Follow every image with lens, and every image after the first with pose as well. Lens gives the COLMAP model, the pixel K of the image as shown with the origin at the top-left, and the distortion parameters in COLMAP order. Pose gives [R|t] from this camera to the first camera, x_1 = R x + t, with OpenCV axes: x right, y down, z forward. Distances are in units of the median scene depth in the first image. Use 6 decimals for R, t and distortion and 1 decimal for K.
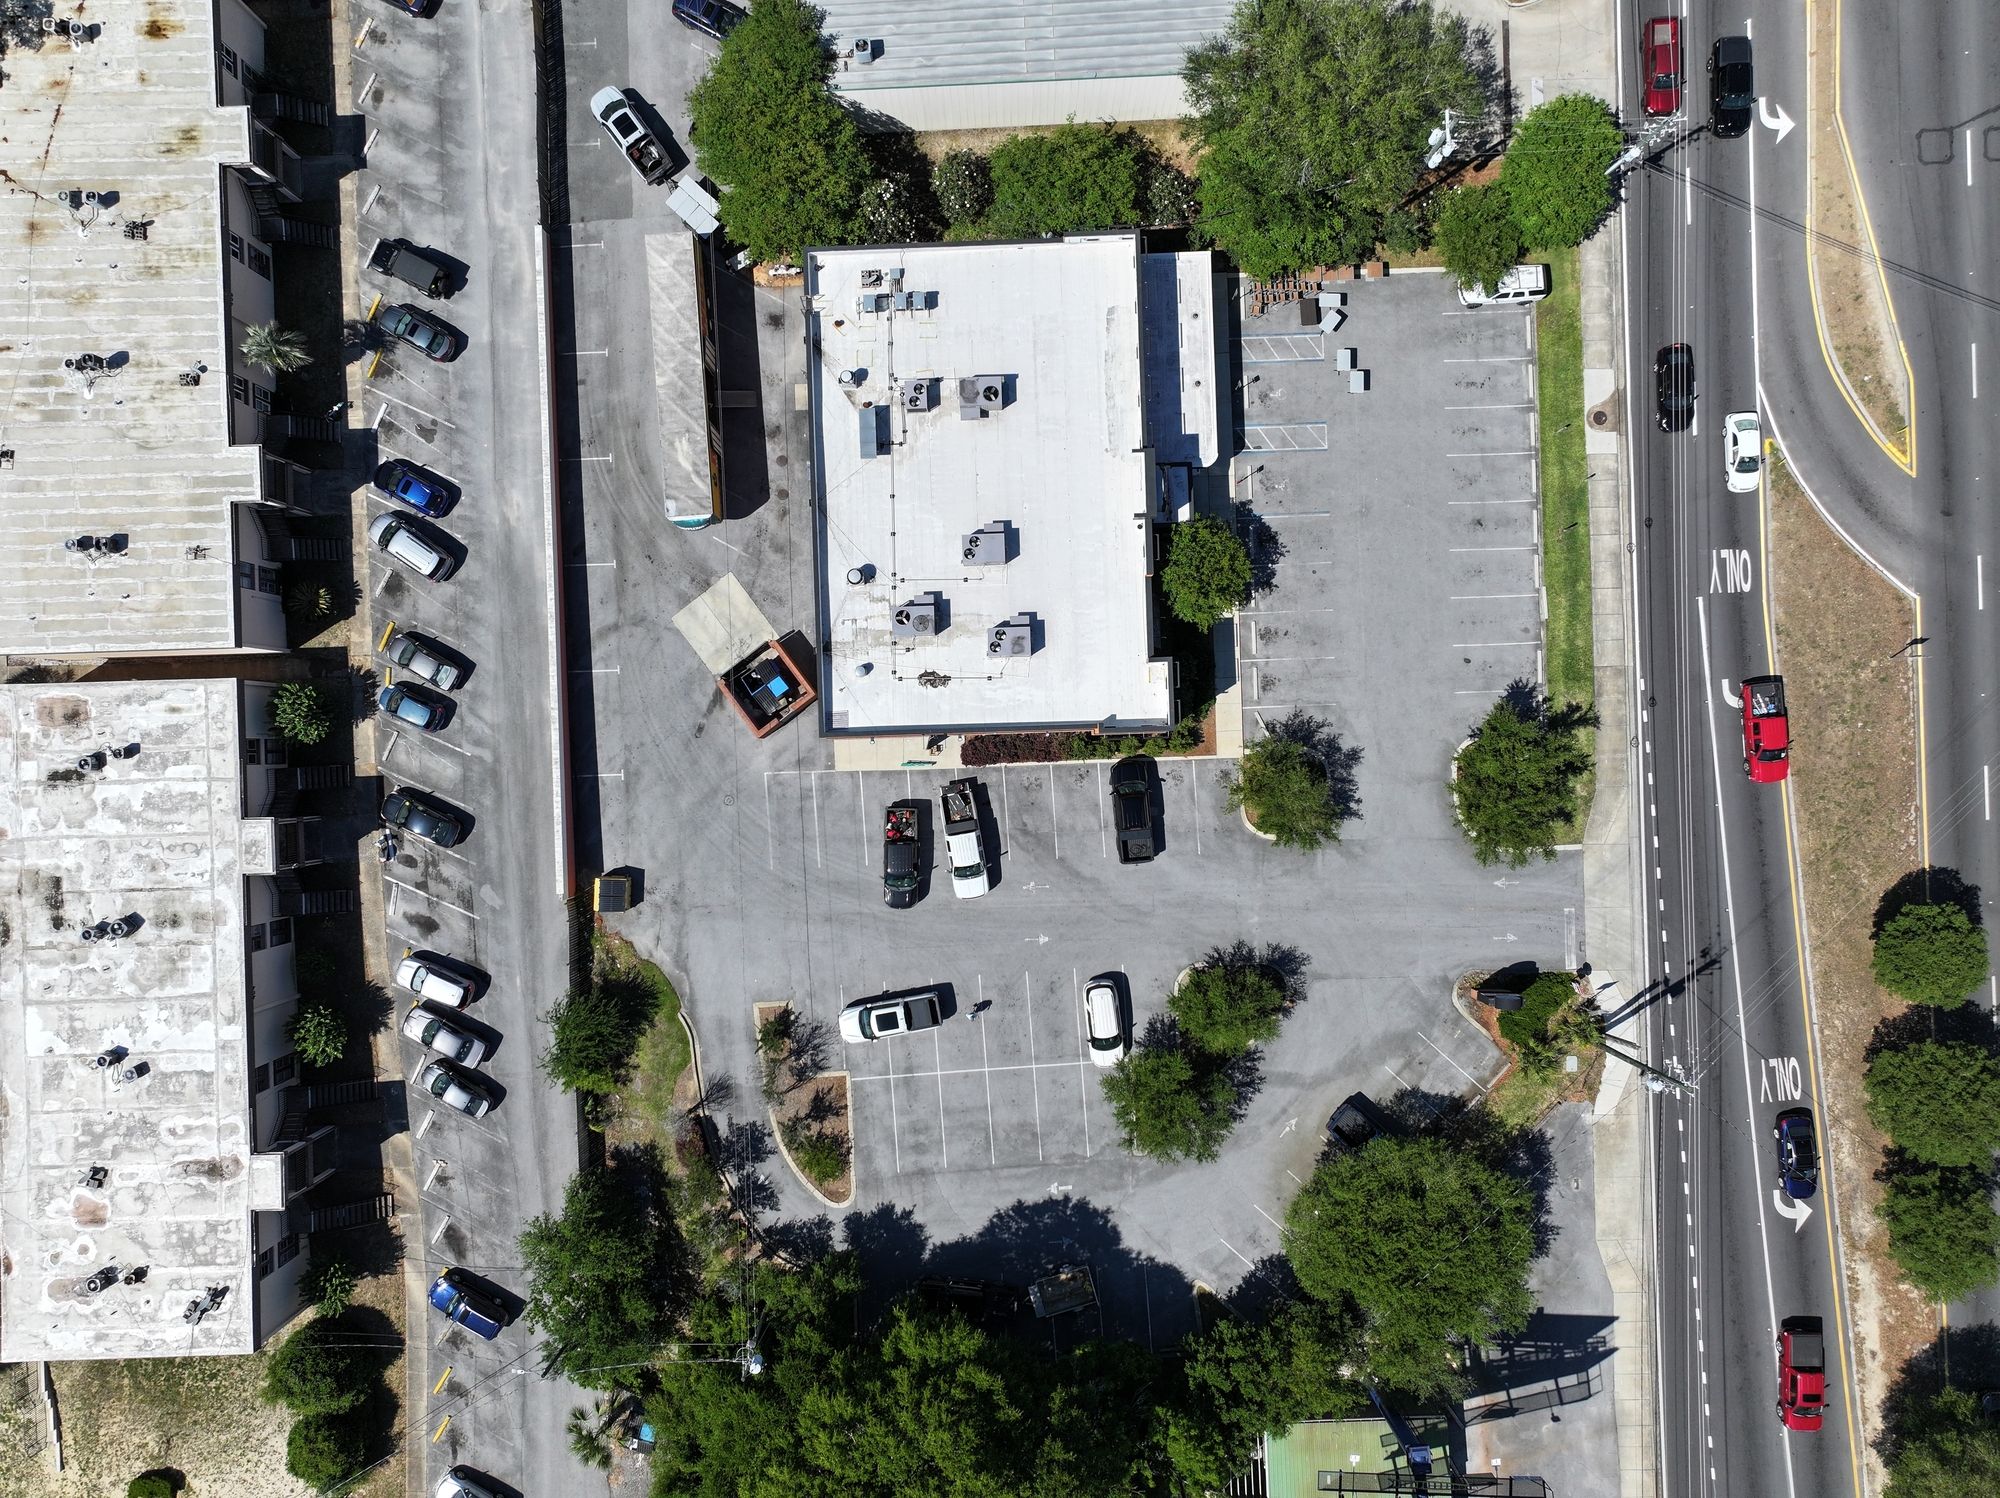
lens RADIAL K [[1396.6, 0, 1003.6], [0, 1396.6, 741.6], [0, 0, 1]] dist [-0.000278, 0.016716]
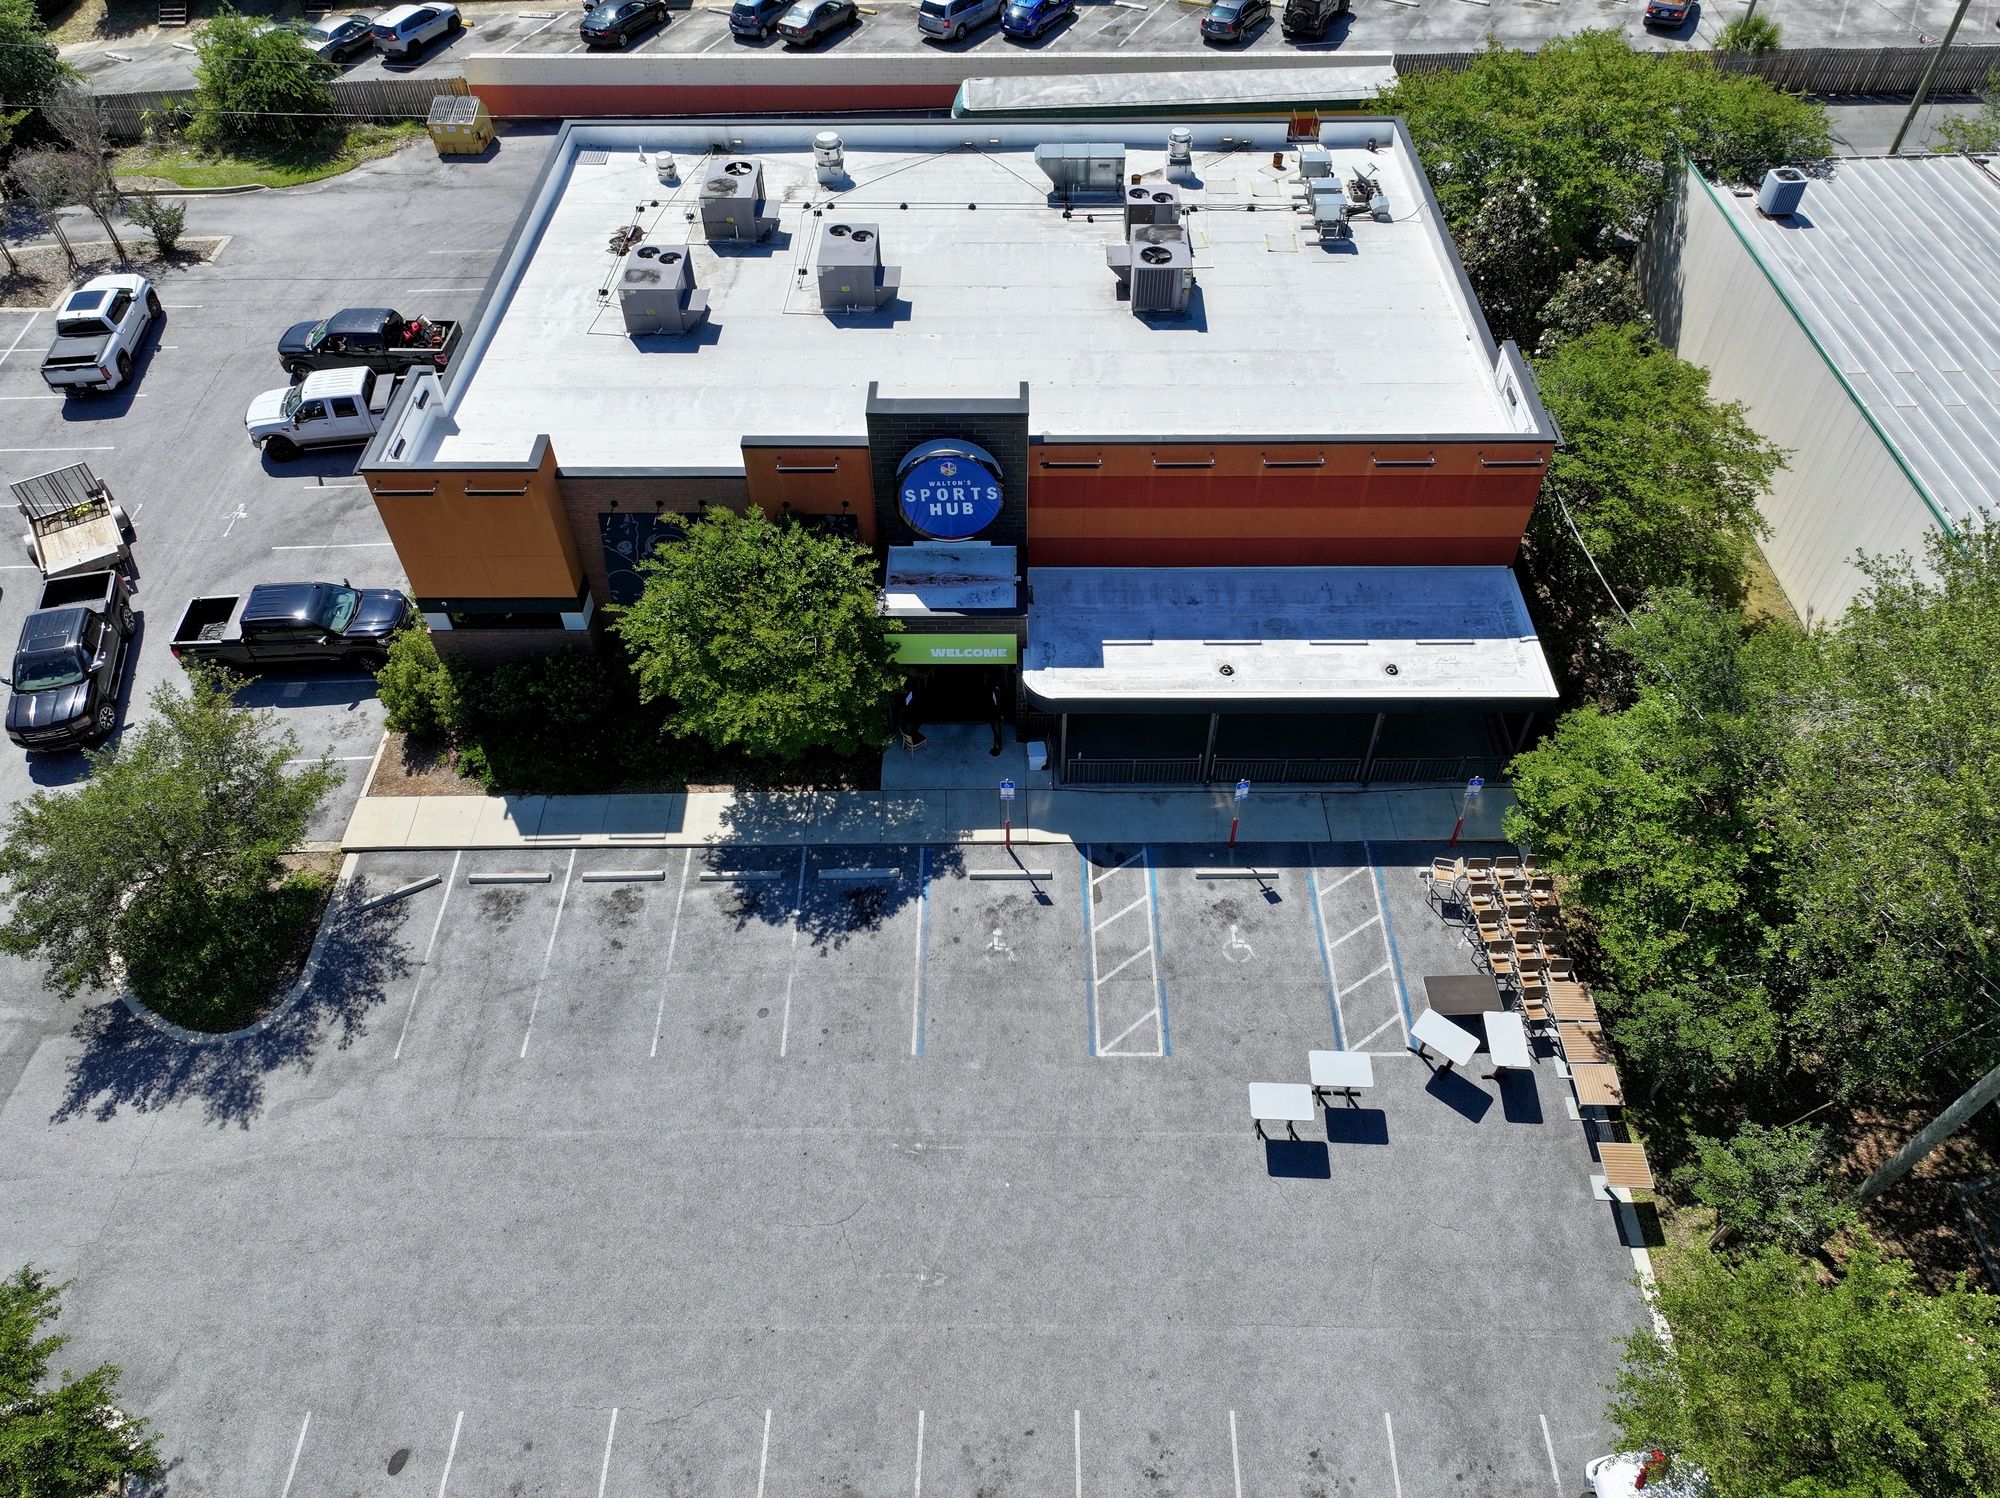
lens RADIAL K [[1396.6, 0, 1003.7], [0, 1396.6, 753.1], [0, 0, 1]] dist [-0.000278, 0.016716]
pose [[-0.037771, 0.763121, -0.645151, 0.407168], [-0.999124, -0.017217, 0.038130, -0.198516], [0.017990, 0.646026, 0.763103, 0.673290]]
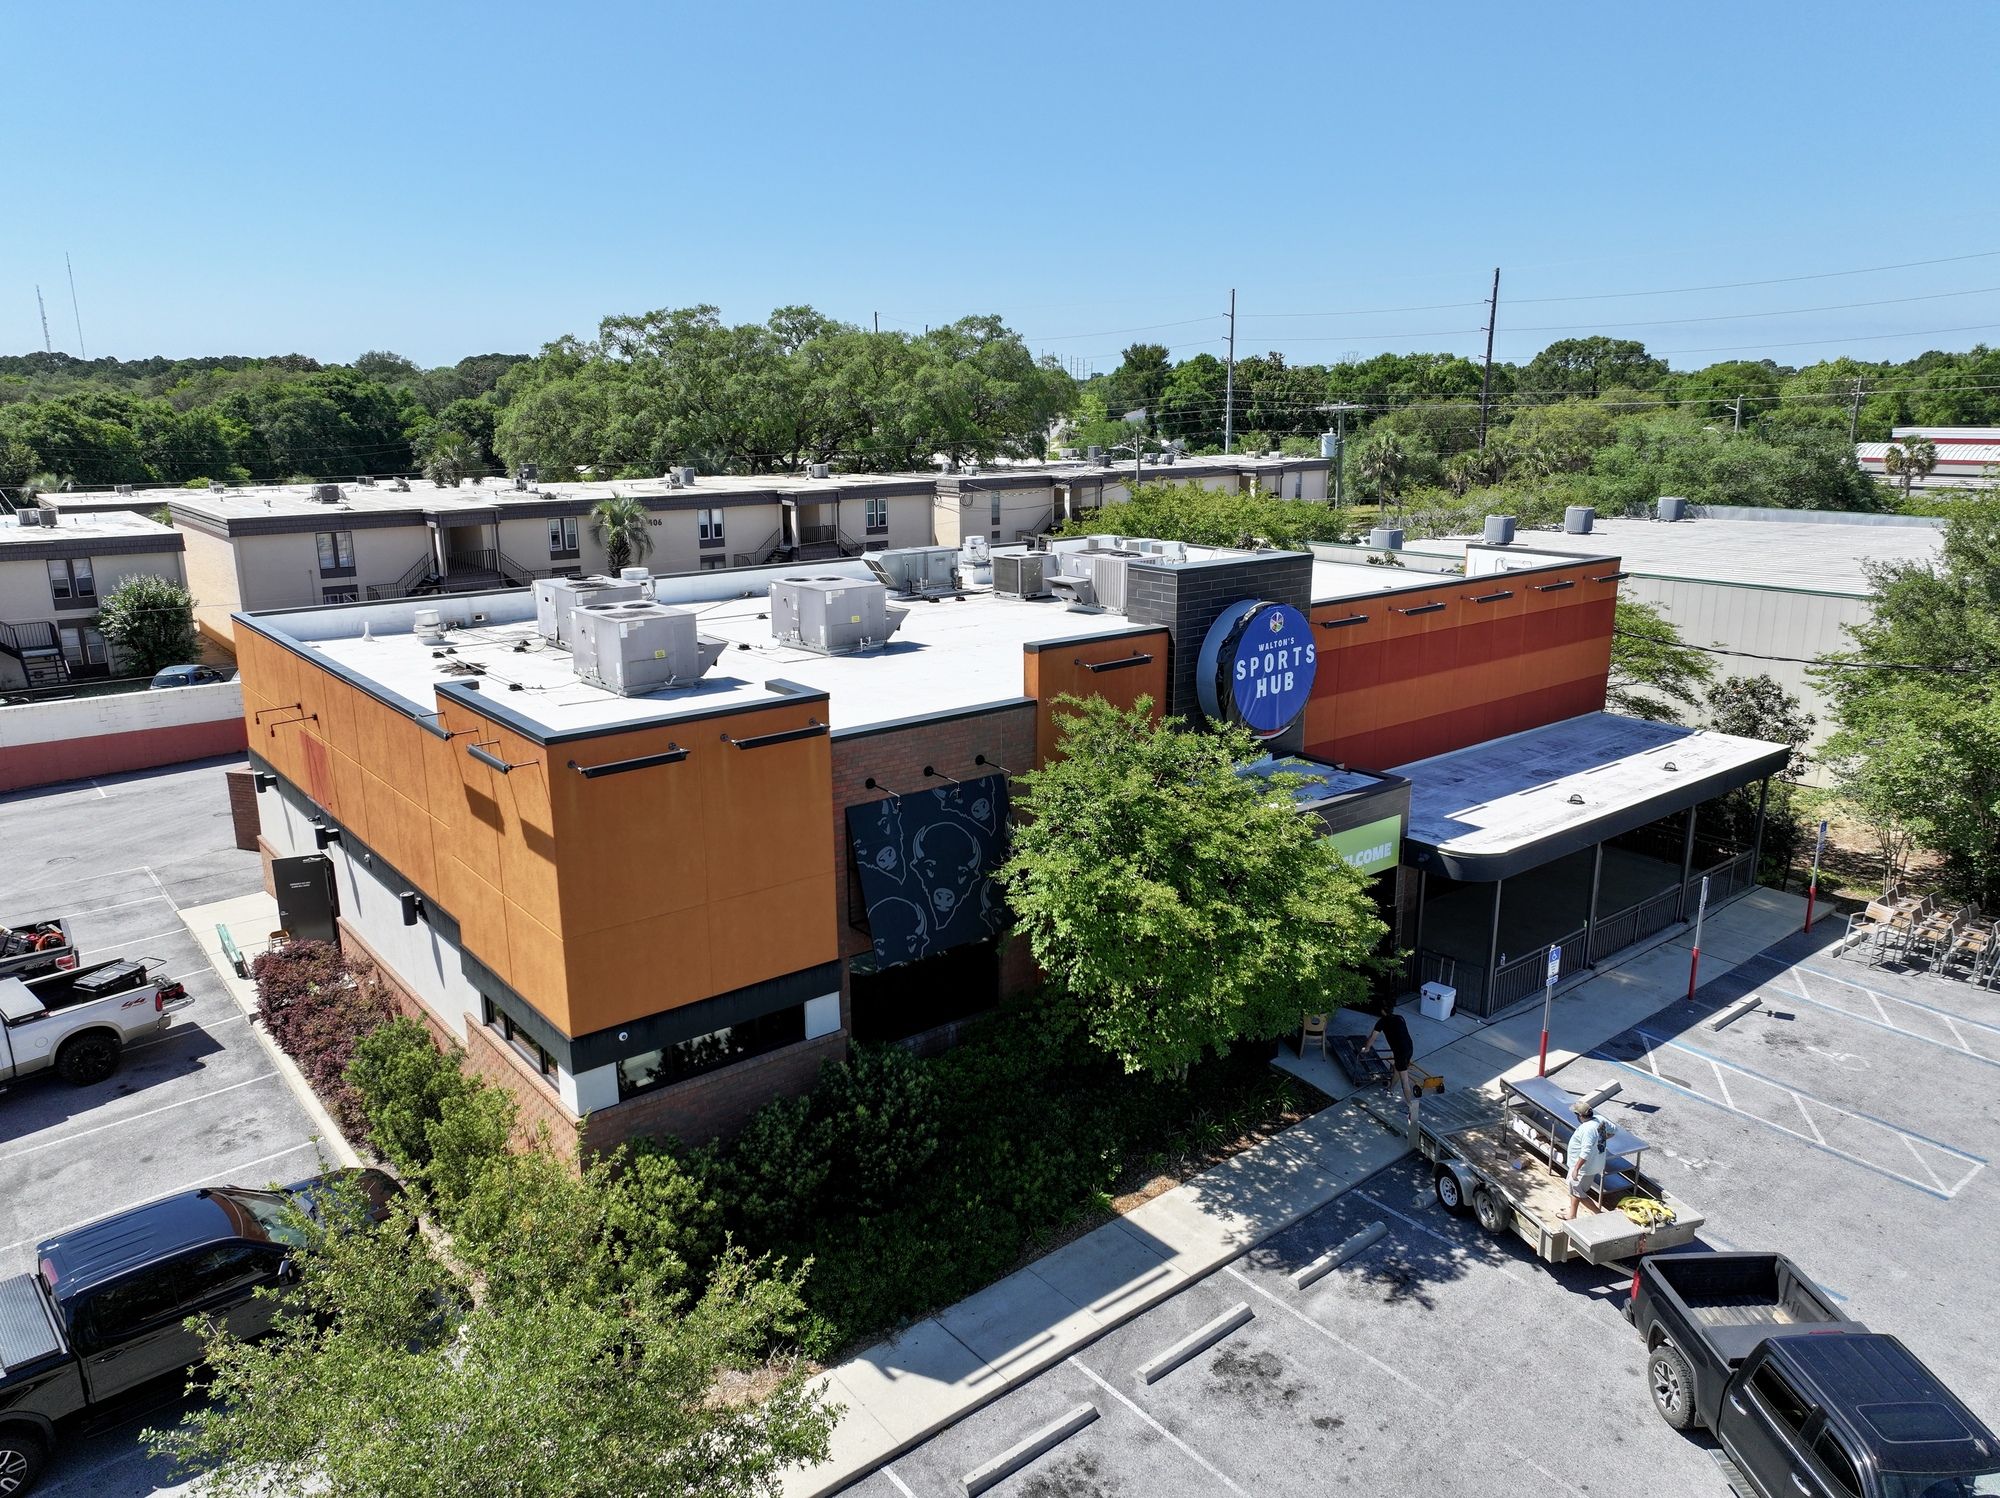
lens RADIAL K [[1396.6, 0, 1002.6], [0, 1396.6, 751.1], [0, 0, 1]] dist [-0.000278, 0.016716]
pose [[0.602022, 0.208467, -0.770786, 0.306444], [-0.798450, 0.165566, -0.578849, 0.054942], [0.006944, 0.963914, 0.266125, 0.857436]]
